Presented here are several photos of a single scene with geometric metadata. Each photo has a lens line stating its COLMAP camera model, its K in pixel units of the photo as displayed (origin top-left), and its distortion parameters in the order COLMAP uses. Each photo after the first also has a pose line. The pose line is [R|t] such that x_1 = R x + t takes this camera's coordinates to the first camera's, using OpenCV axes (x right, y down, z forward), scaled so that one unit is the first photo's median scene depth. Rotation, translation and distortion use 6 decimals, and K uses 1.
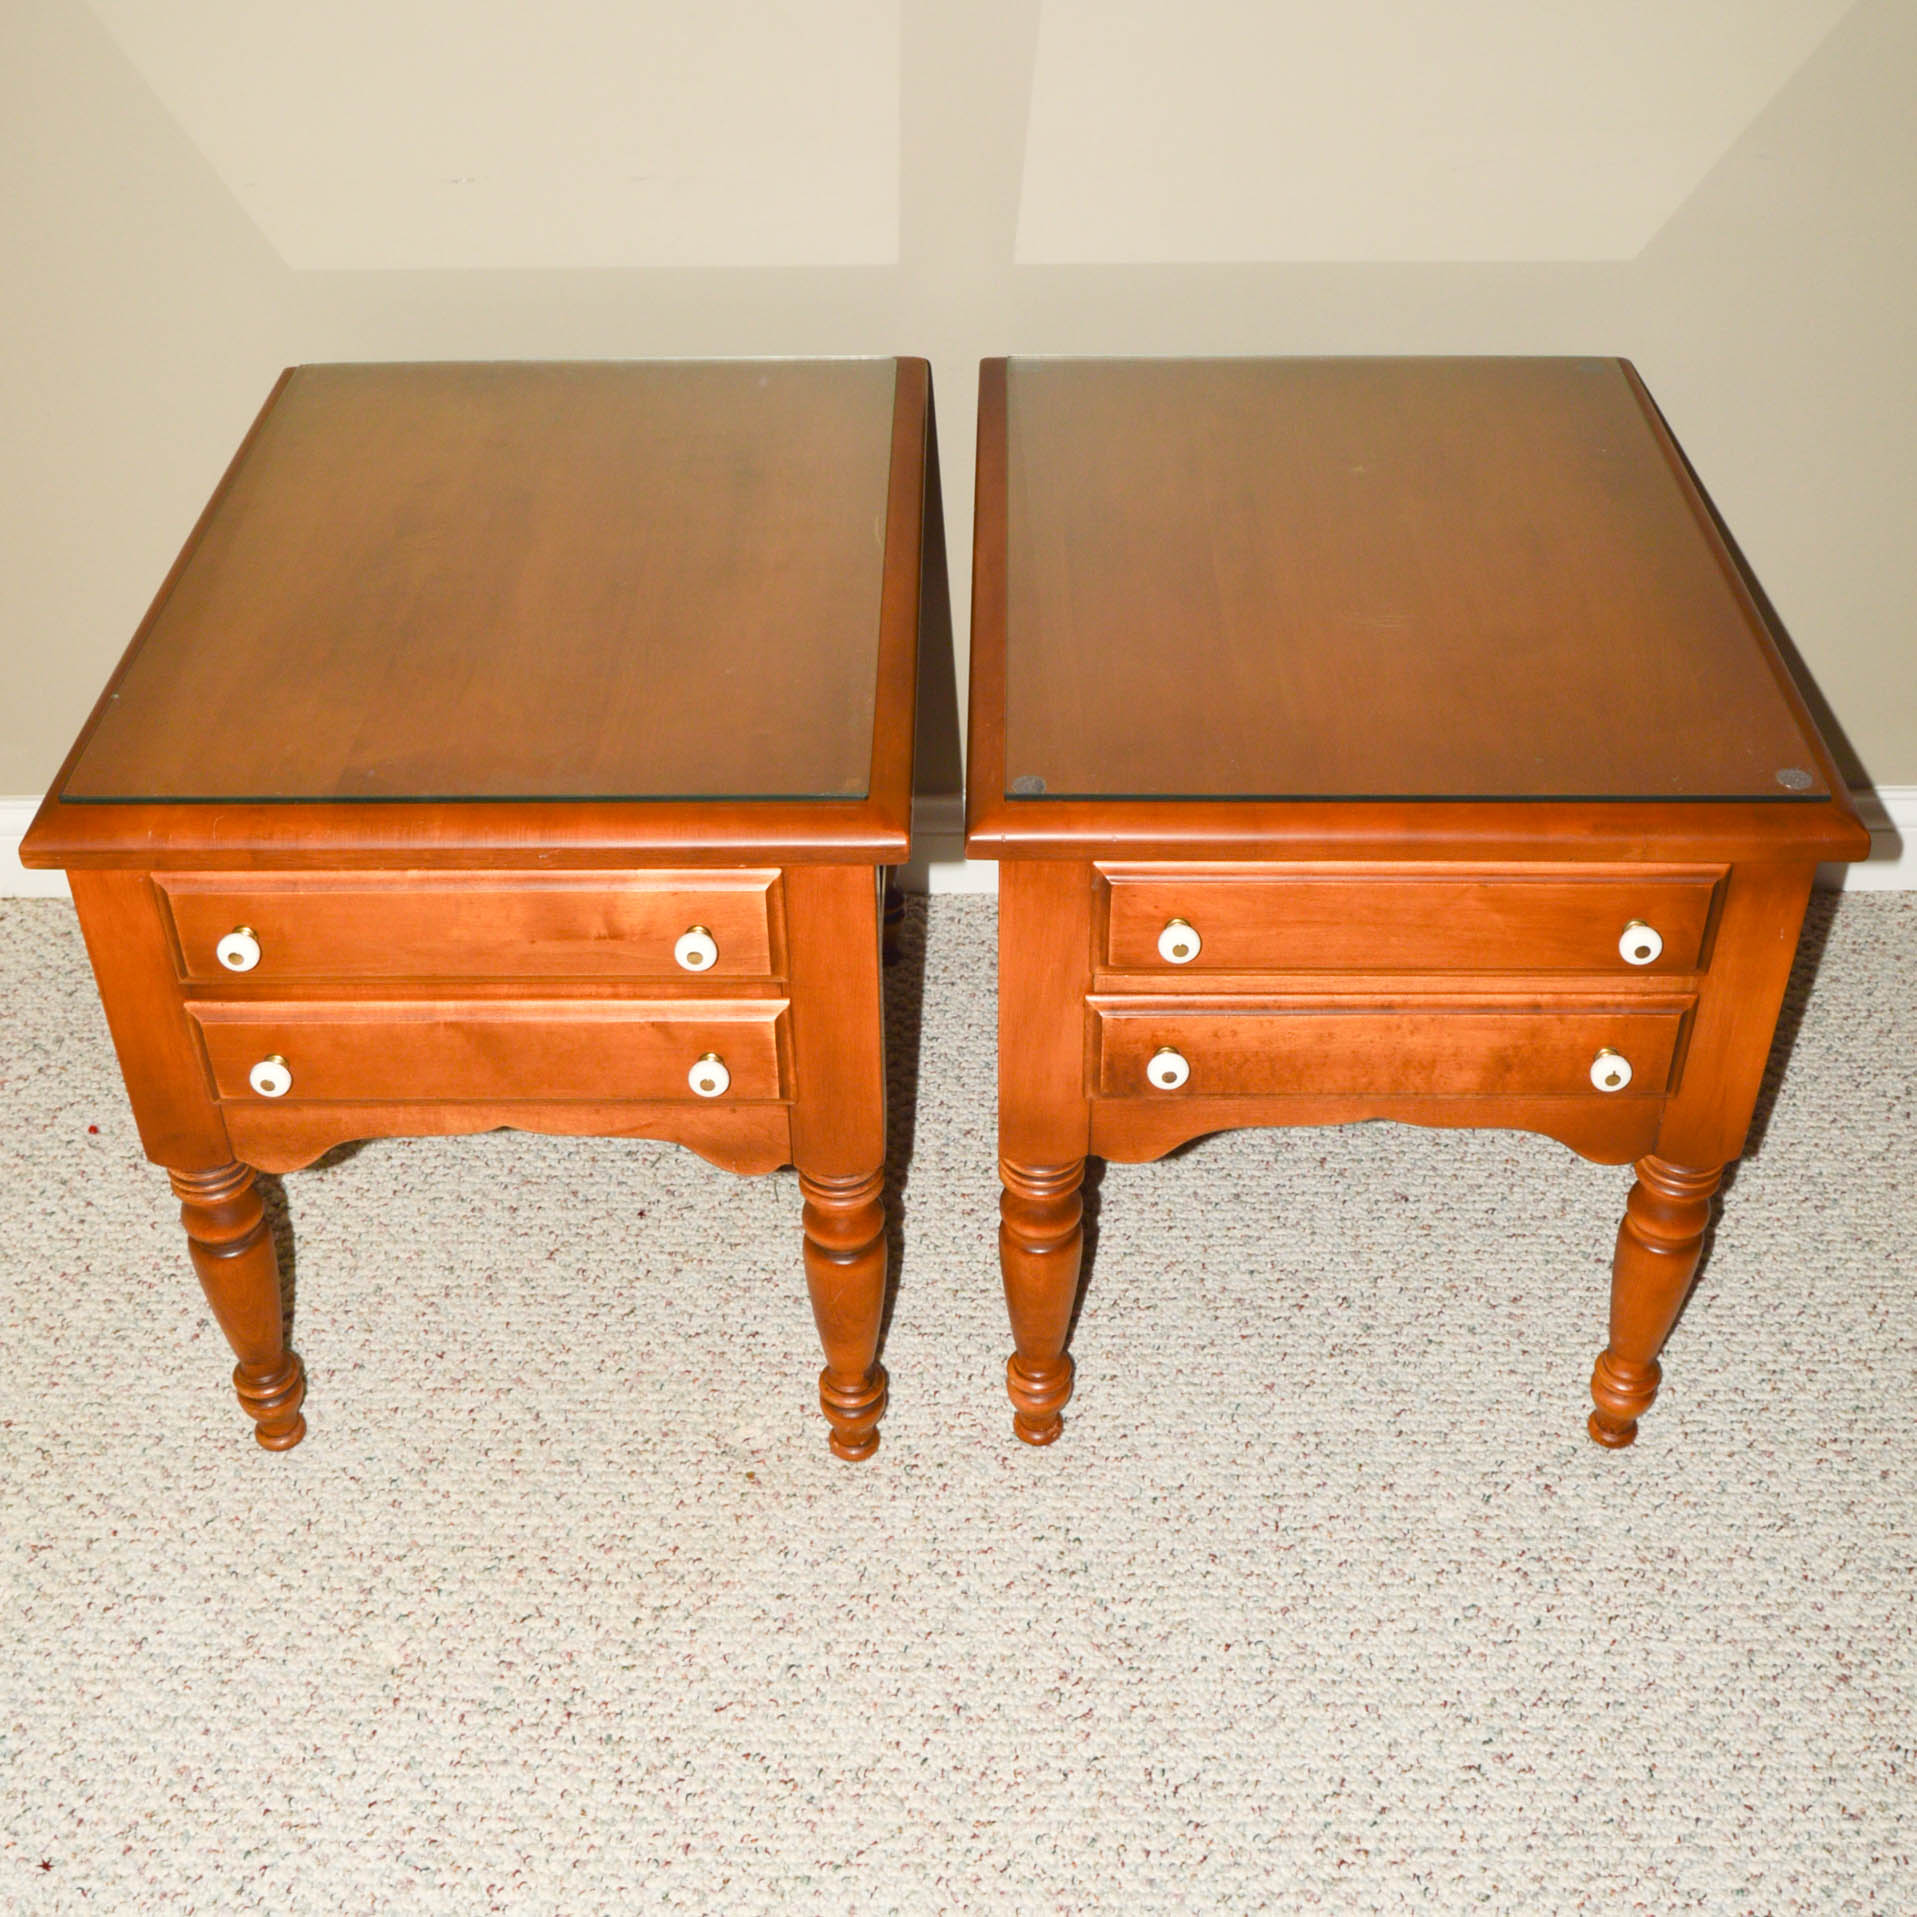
lens RADIAL K [[3101.9, 0, 958.5], [0, 3101.9, 958.5], [0, 0, 1]] dist [-0.071301, -0.083486]
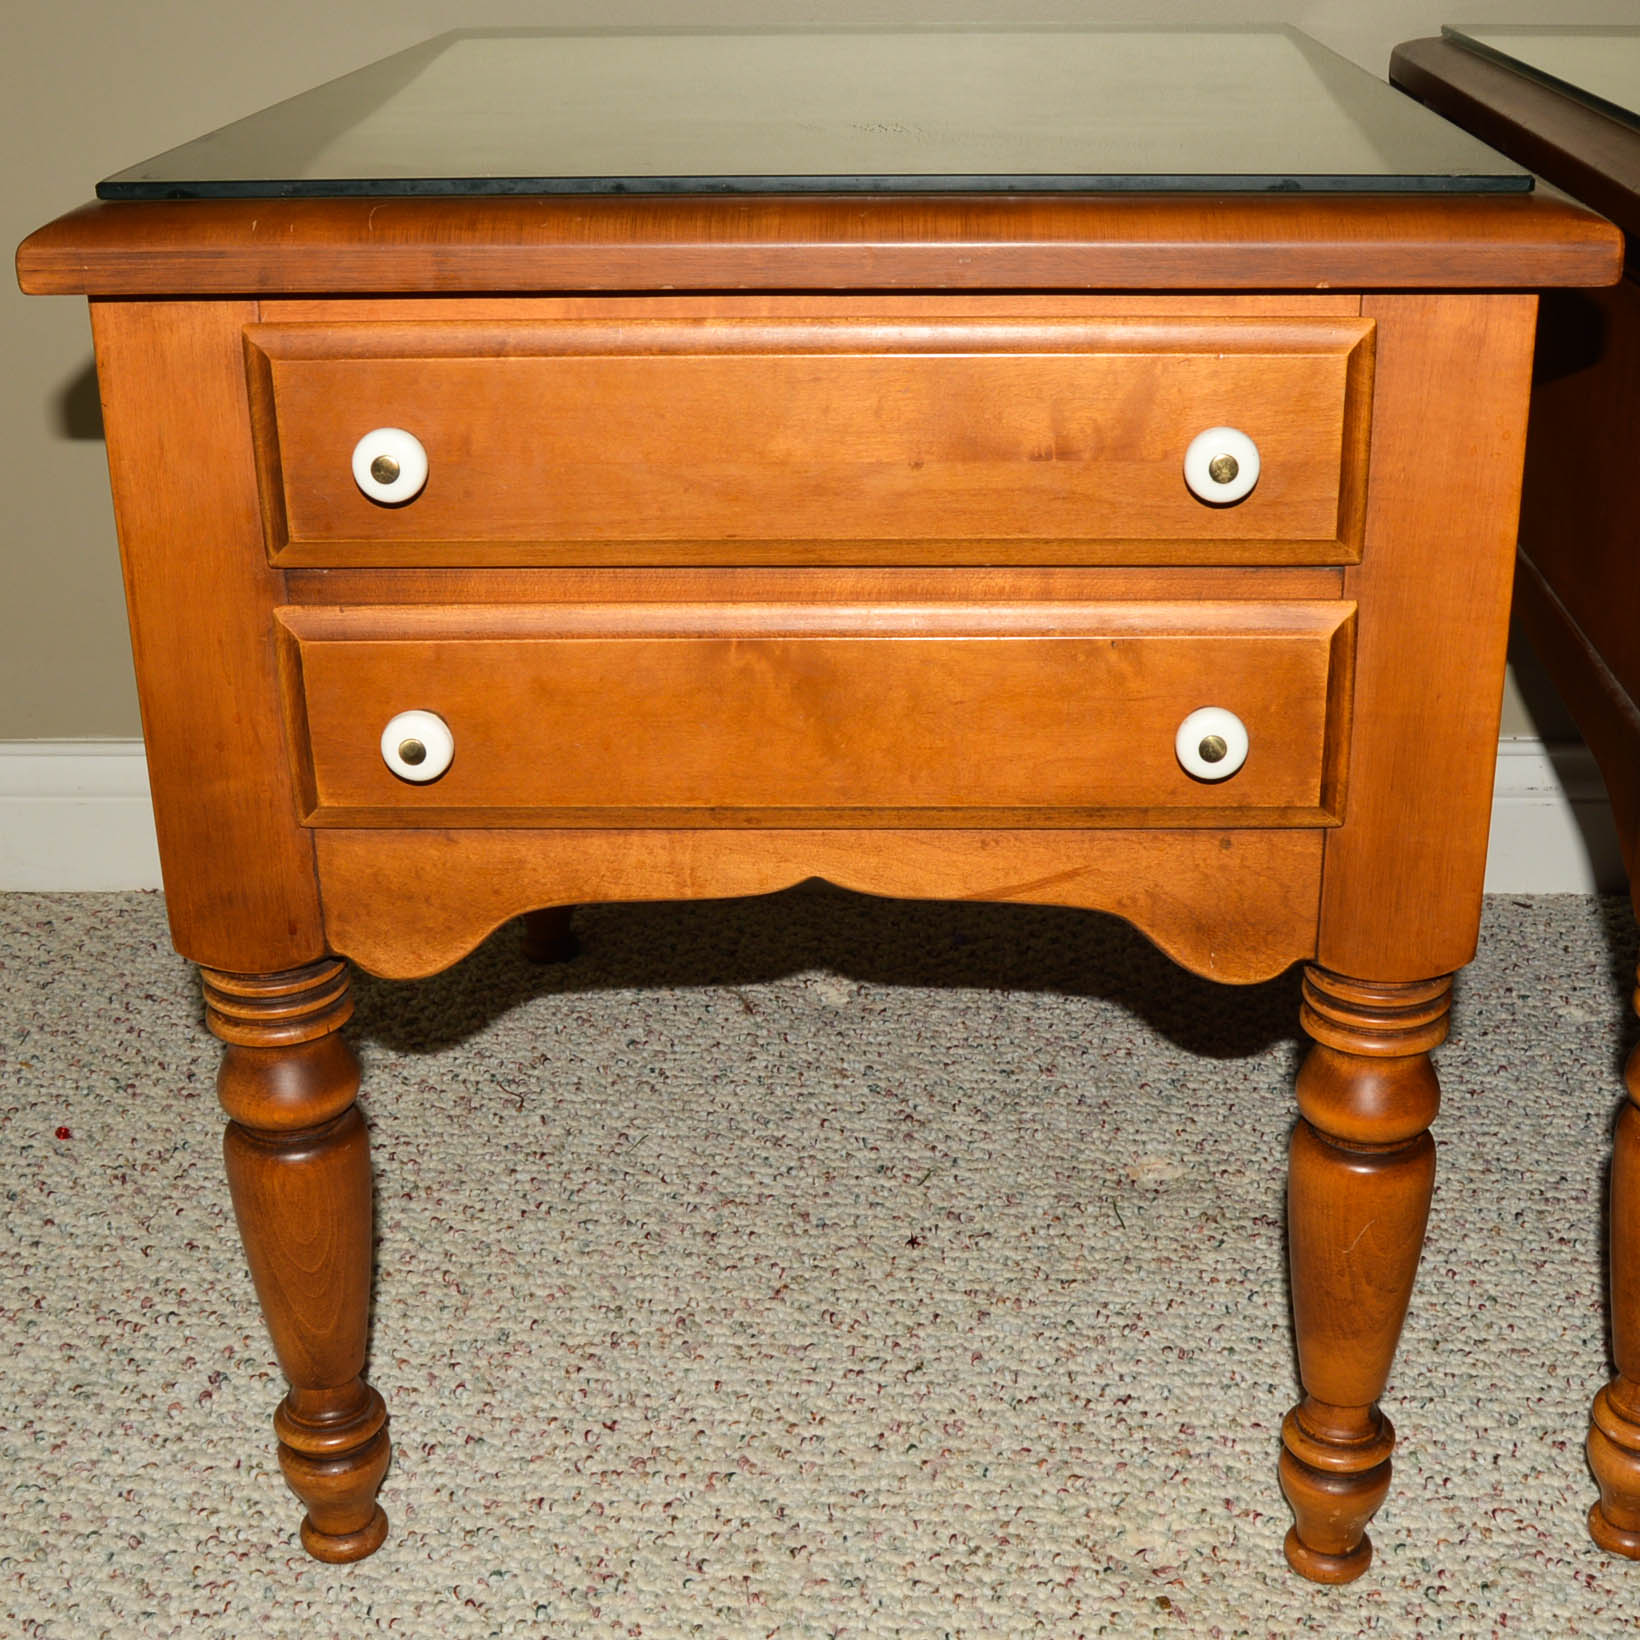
lens RADIAL K [[2653.7, 0, 820.0], [0, 2653.7, 820.0], [0, 0, 1]] dist [-0.071301, -0.083486]
pose [[0.999846, 0.016943, 0.004548, -0.131279], [-0.014972, 0.959246, -0.282177, 0.160709], [-0.009143, 0.282065, 0.959352, 0.470663]]
